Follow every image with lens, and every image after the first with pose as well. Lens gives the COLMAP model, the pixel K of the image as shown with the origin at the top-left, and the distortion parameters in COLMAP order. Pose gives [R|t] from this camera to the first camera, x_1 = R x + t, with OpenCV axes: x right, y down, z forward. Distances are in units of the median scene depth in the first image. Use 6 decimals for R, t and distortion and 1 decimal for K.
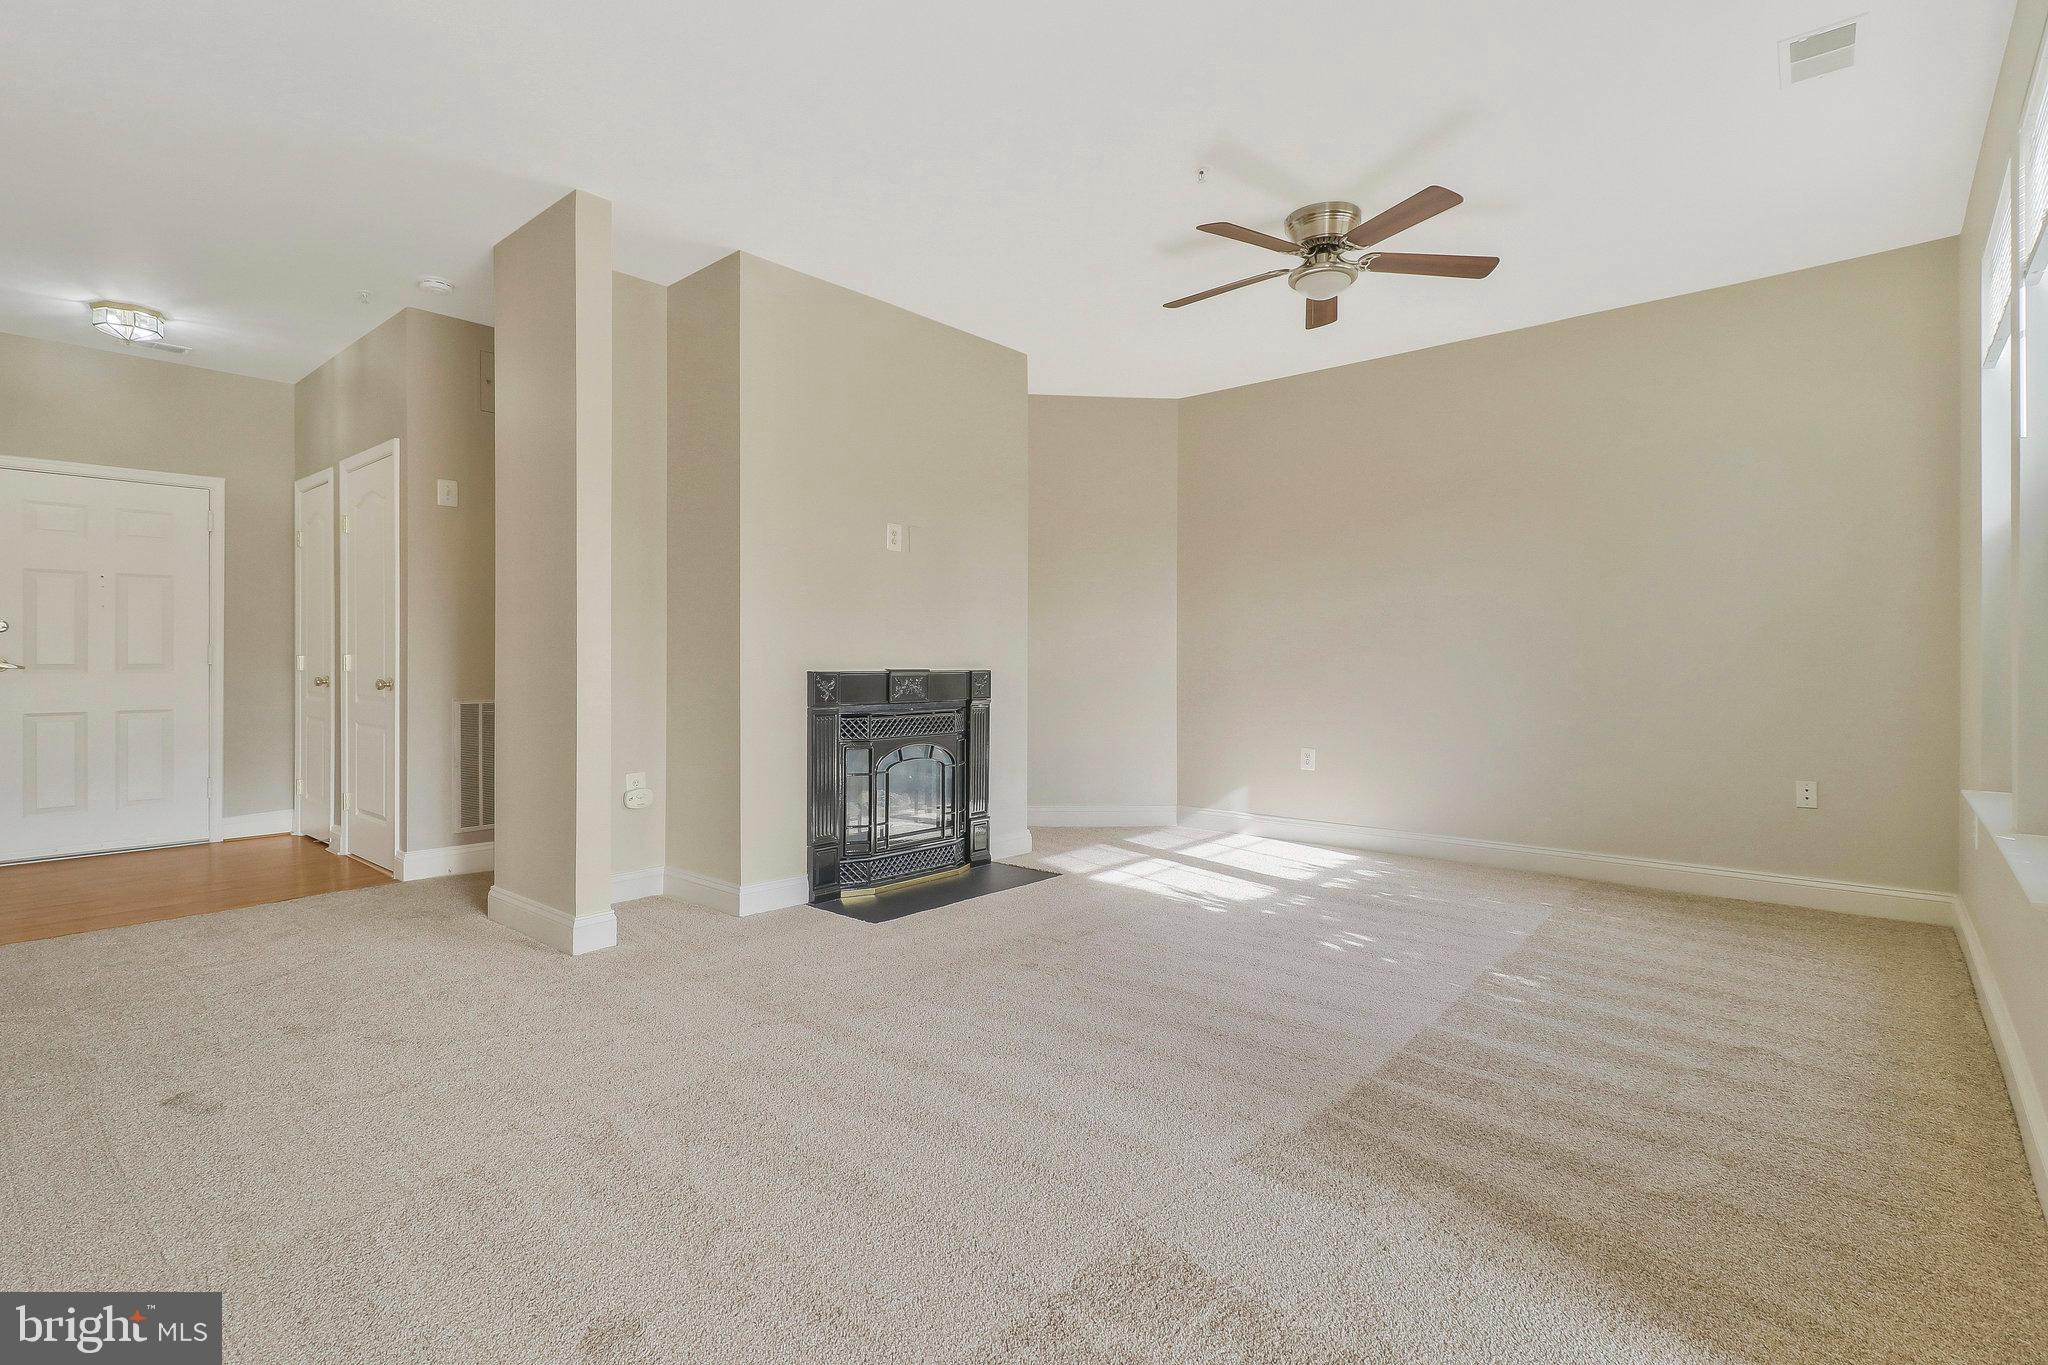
lens RADIAL K [[975.3, 0, 1023.0], [0, 975.3, 651.8], [0, 0, 1]] dist [-0.000655, -0.000152]
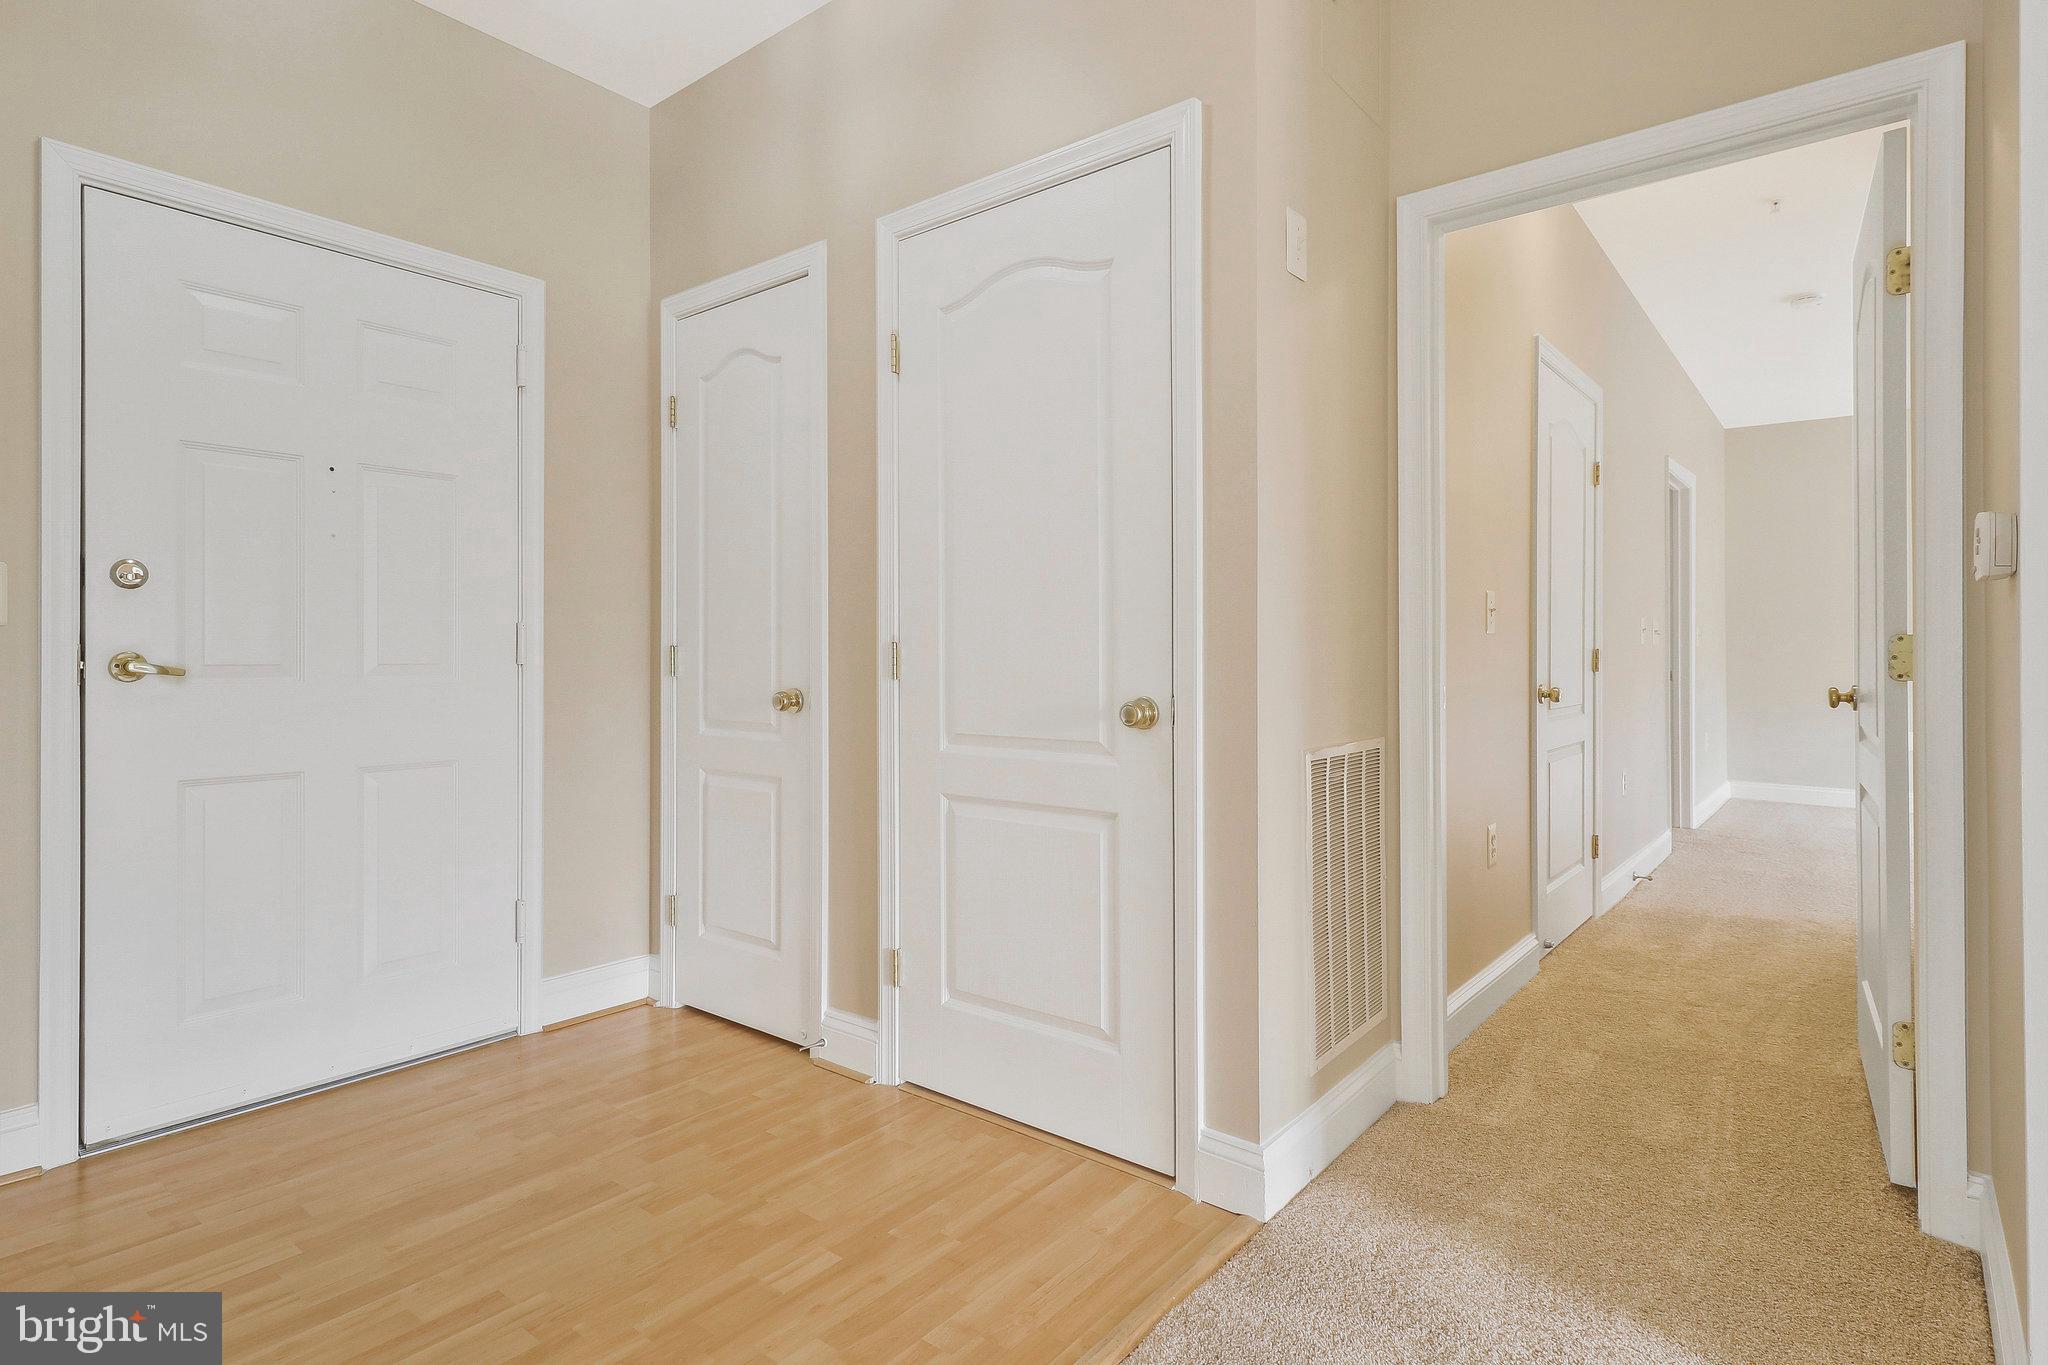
lens RADIAL K [[1069.9, 0, 987.6], [0, 1069.9, 641.8], [0, 0, 1]] dist [0.019246, 0.000026]
pose [[0.999870, -0.003114, 0.015851, -0.610383], [0.003132, 0.999994, -0.001098, 0.002612], [-0.015847, 0.001148, 0.999874, 0.463711]]
